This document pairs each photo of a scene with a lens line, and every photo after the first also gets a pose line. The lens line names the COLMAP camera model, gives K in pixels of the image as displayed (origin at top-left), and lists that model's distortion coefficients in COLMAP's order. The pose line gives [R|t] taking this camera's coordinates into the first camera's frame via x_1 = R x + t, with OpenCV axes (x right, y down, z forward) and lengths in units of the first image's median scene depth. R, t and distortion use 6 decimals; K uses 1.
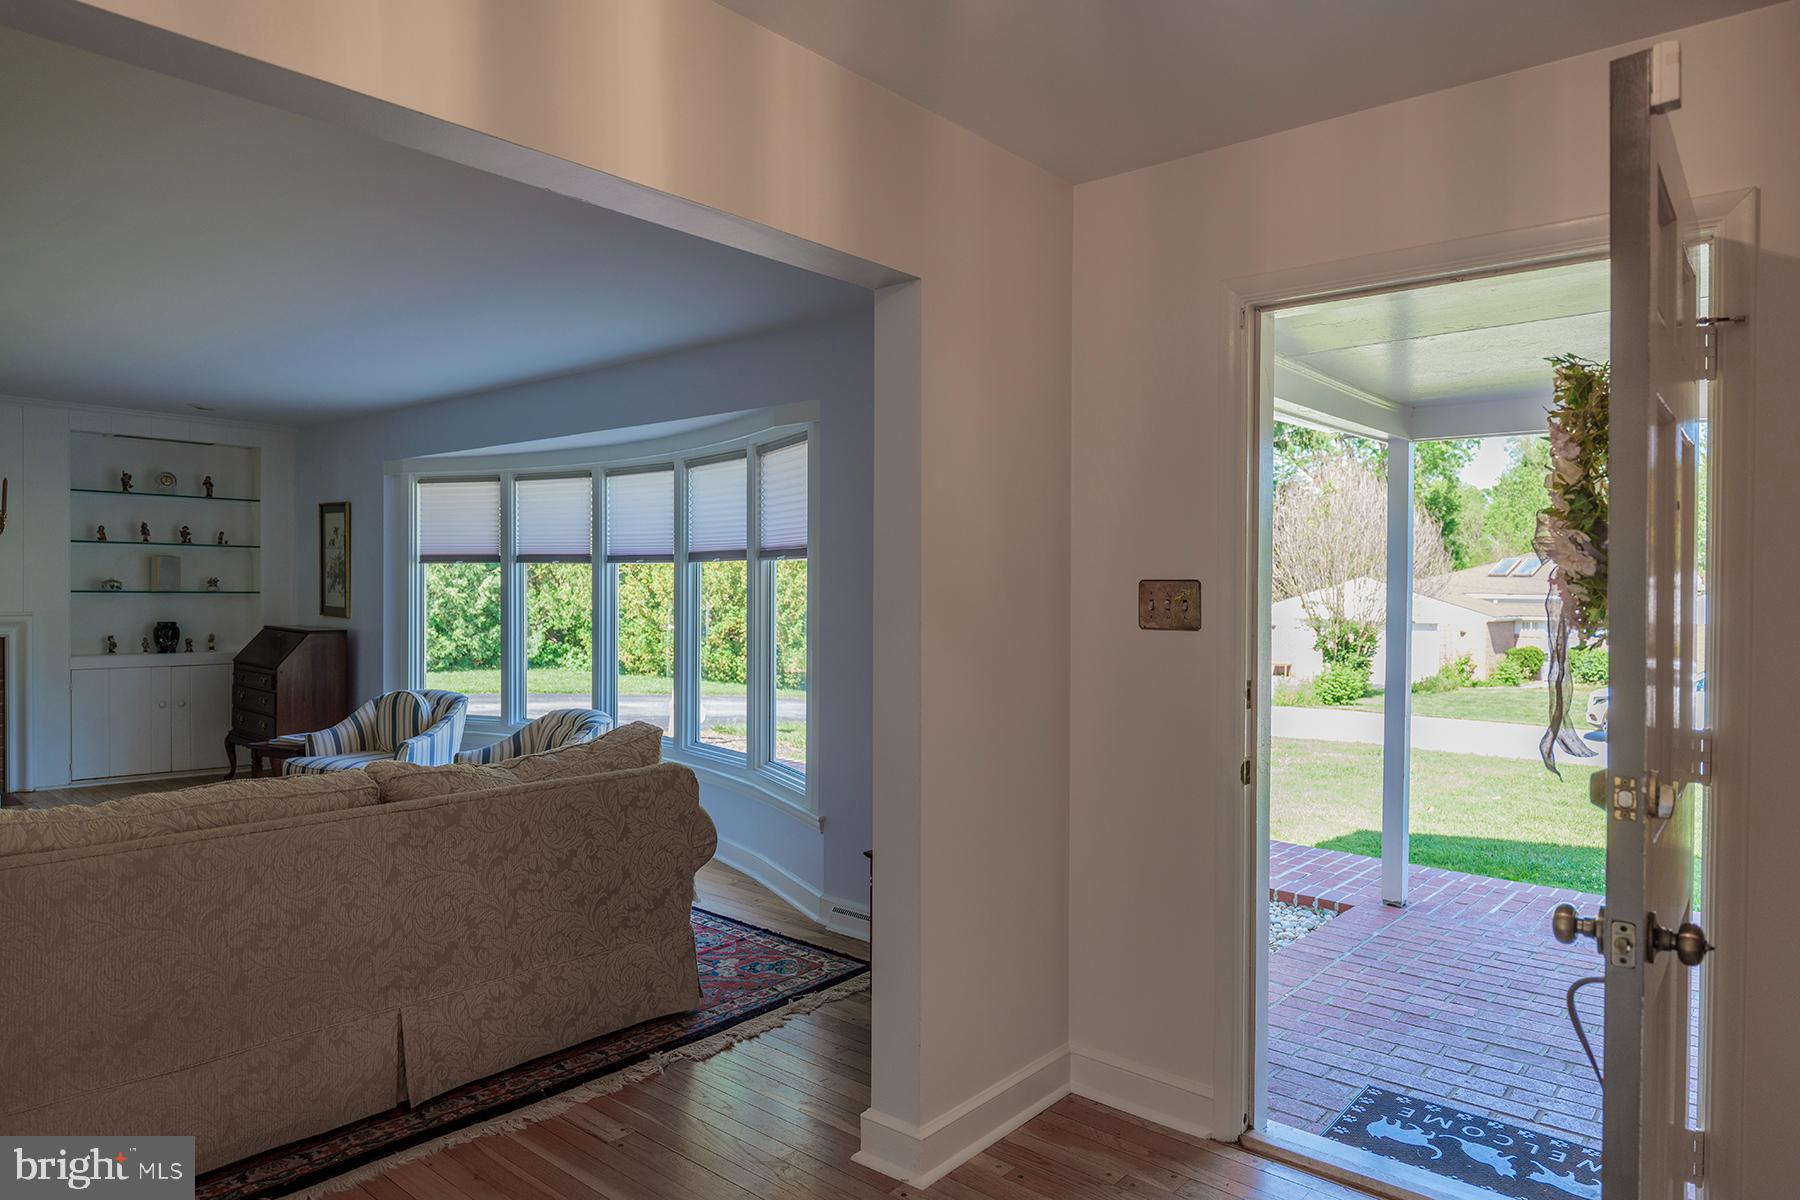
lens RADIAL K [[1107.2, 0, 901.1], [0, 1107.2, 597.9], [0, 0, 1]] dist [-0.009266, -0.003334]
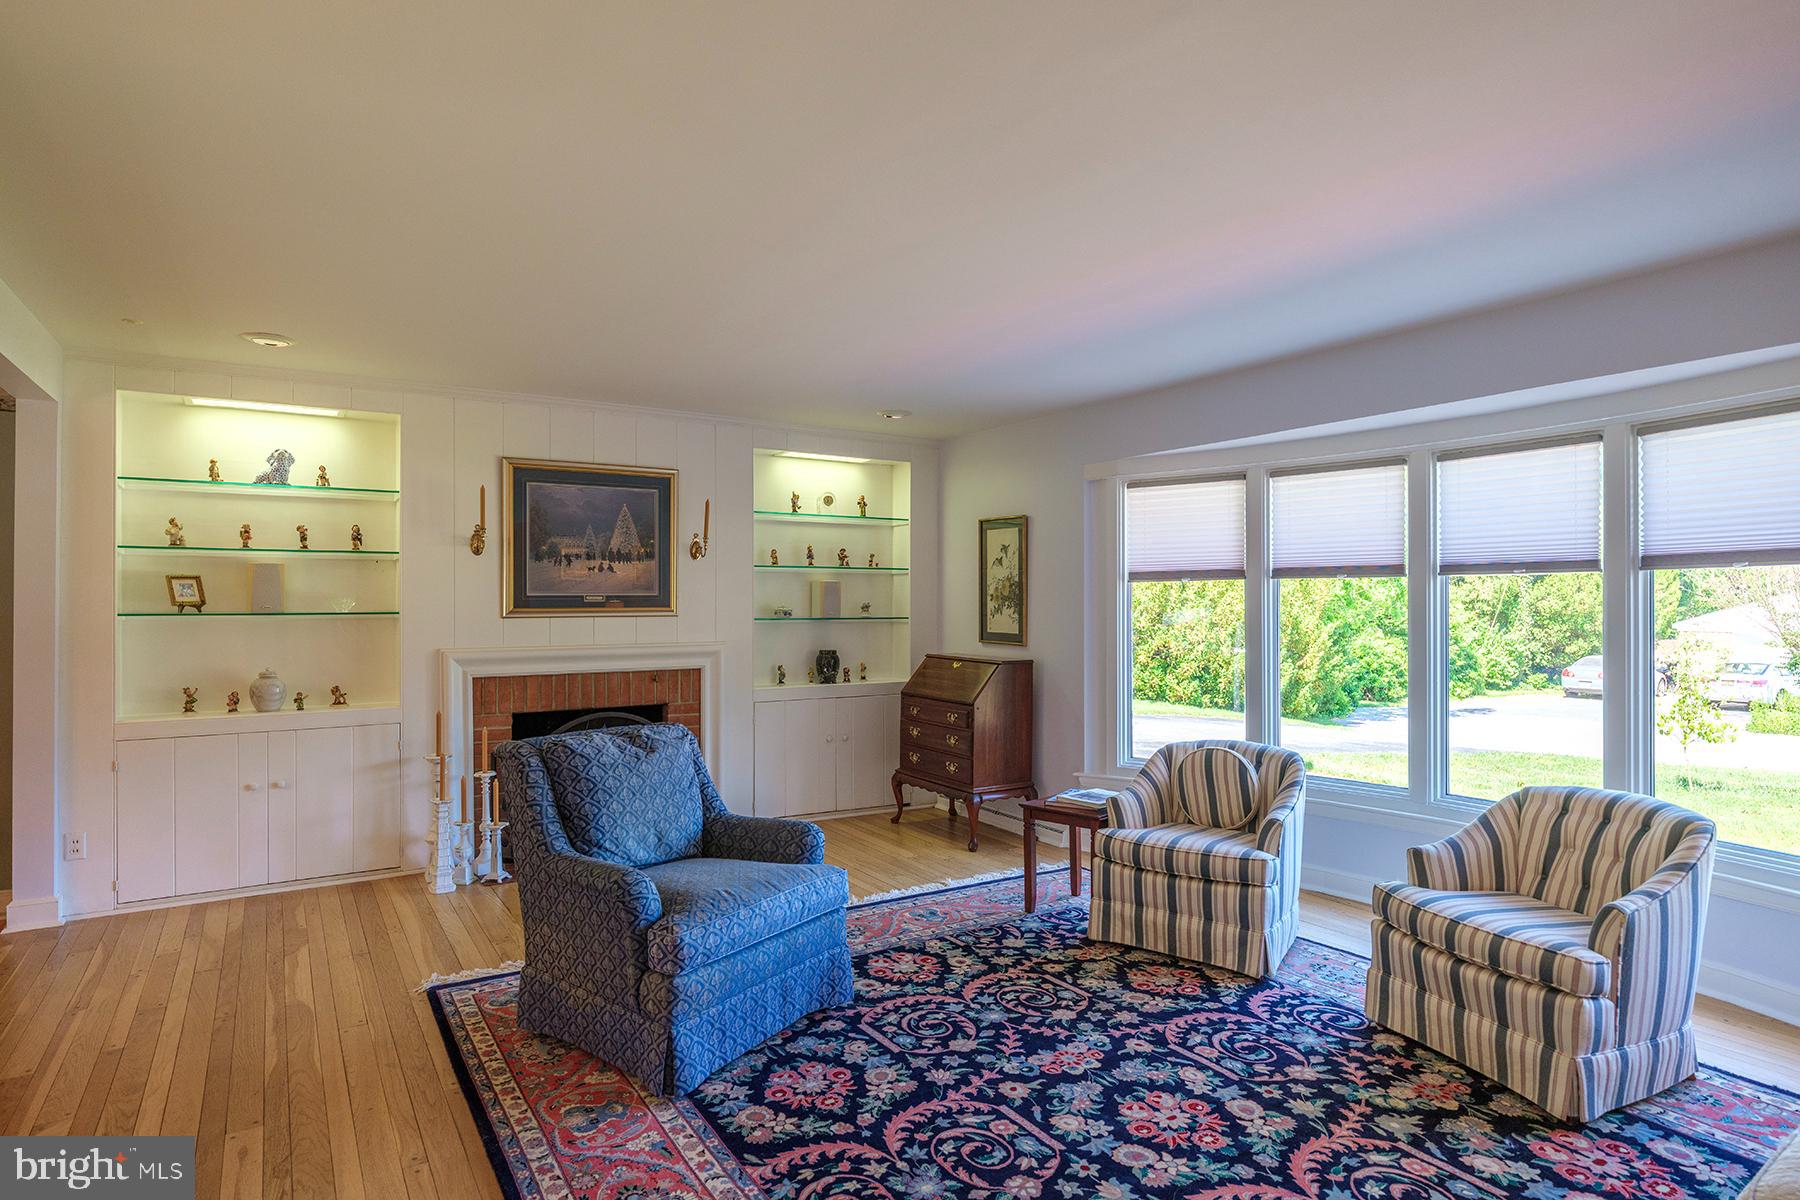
lens RADIAL K [[1029.9, 0, 899.5], [0, 1029.9, 603.7], [0, 0, 1]] dist [0.005954, 0.000413]
pose [[0.951572, -0.014640, -0.307077, -0.340835], [0.010612, 0.999834, -0.014783, -0.004460], [0.307243, 0.010809, 0.951570, 0.180303]]
